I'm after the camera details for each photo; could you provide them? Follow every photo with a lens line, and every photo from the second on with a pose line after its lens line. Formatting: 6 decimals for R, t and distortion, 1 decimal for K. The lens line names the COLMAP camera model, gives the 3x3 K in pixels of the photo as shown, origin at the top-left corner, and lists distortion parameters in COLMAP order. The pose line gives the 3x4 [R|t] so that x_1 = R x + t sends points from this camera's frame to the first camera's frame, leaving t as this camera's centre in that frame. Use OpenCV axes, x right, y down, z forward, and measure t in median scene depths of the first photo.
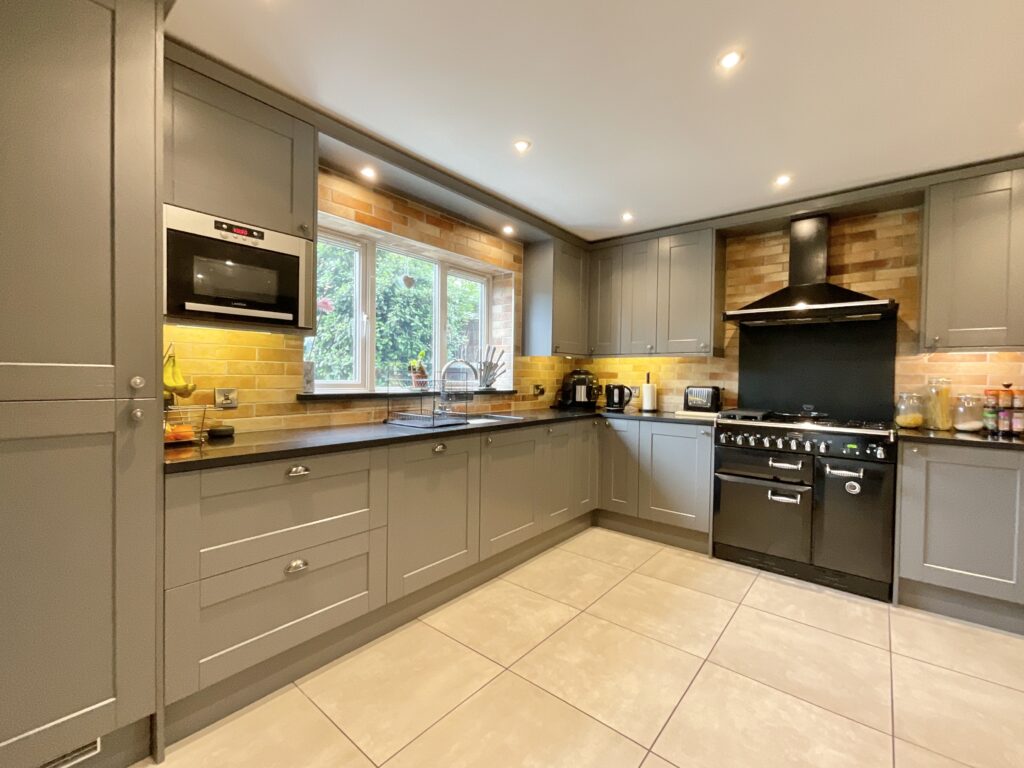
lens RADIAL K [[442.2, 0, 512.0], [0, 442.2, 384.0], [0, 0, 1]] dist [-0.000209, 0.000159]
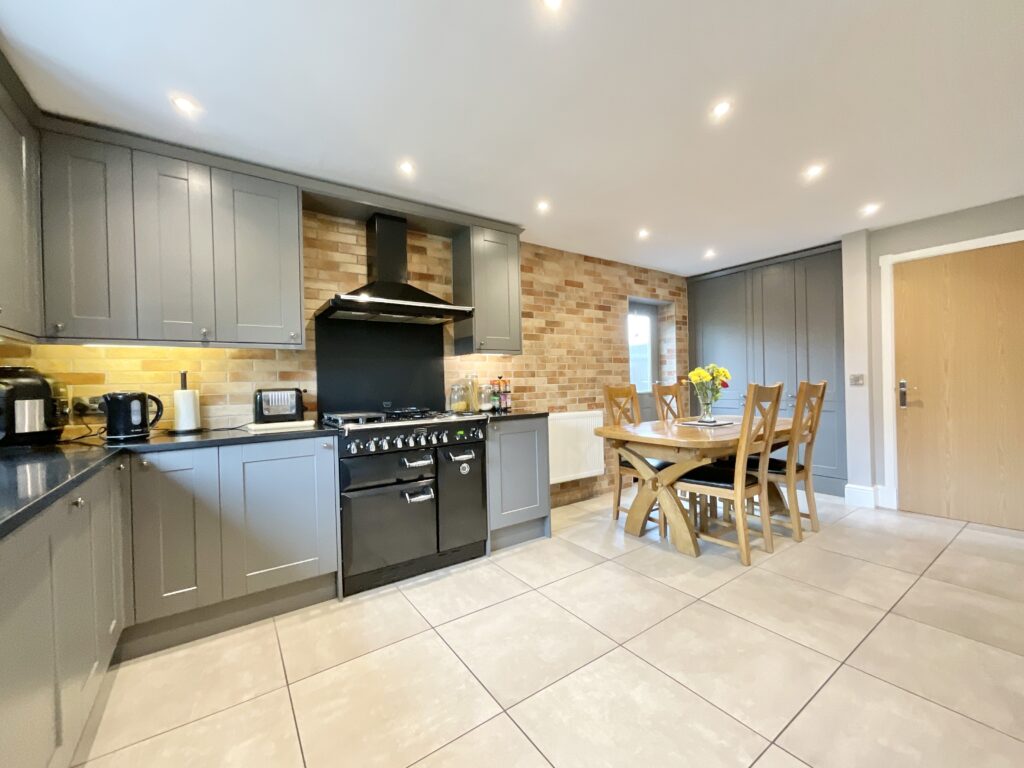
lens RADIAL K [[417.7, 0, 512.0], [0, 417.7, 384.0], [0, 0, 1]] dist [-0.000105, 0.000363]
pose [[0.265440, -0.028330, 0.963711, -0.190695], [0.045281, 0.998832, 0.016891, 0.003302], [-0.963063, 0.039154, 0.266413, 0.497182]]
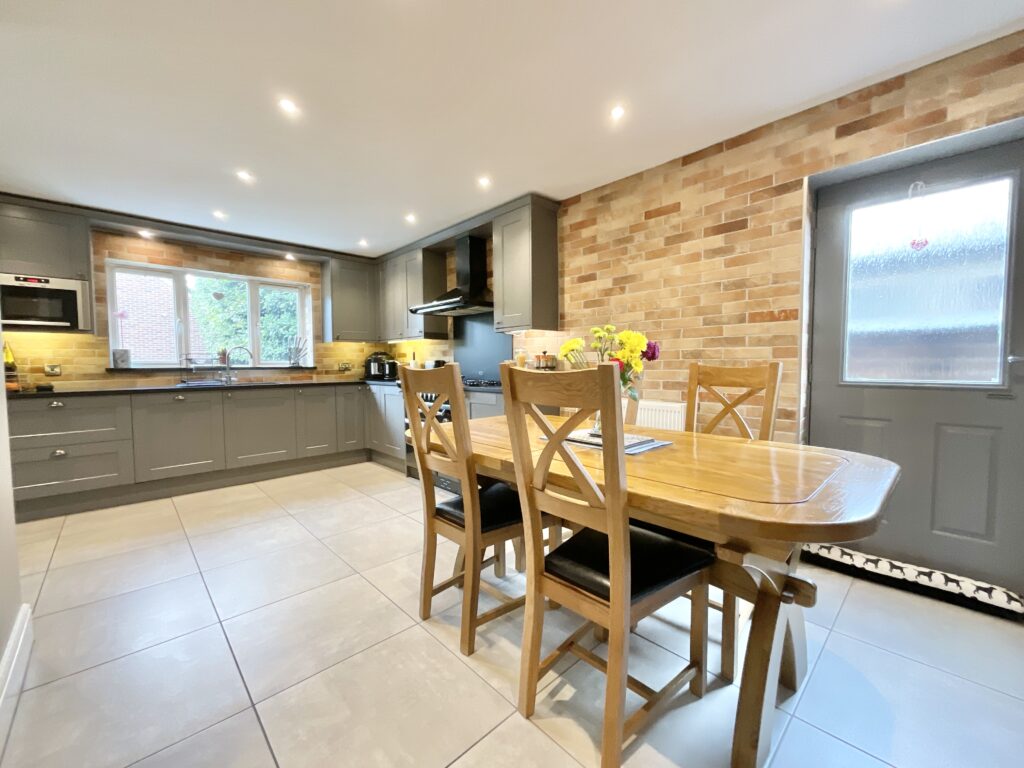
lens RADIAL K [[417.7, 0, 512.0], [0, 417.7, 384.0], [0, 0, 1]] dist [-0.000105, 0.000363]
pose [[0.991977, -0.017227, -0.125237, 0.995094], [0.020757, 0.999422, 0.026936, 0.057673], [0.124700, -0.029320, 0.991761, -0.327504]]
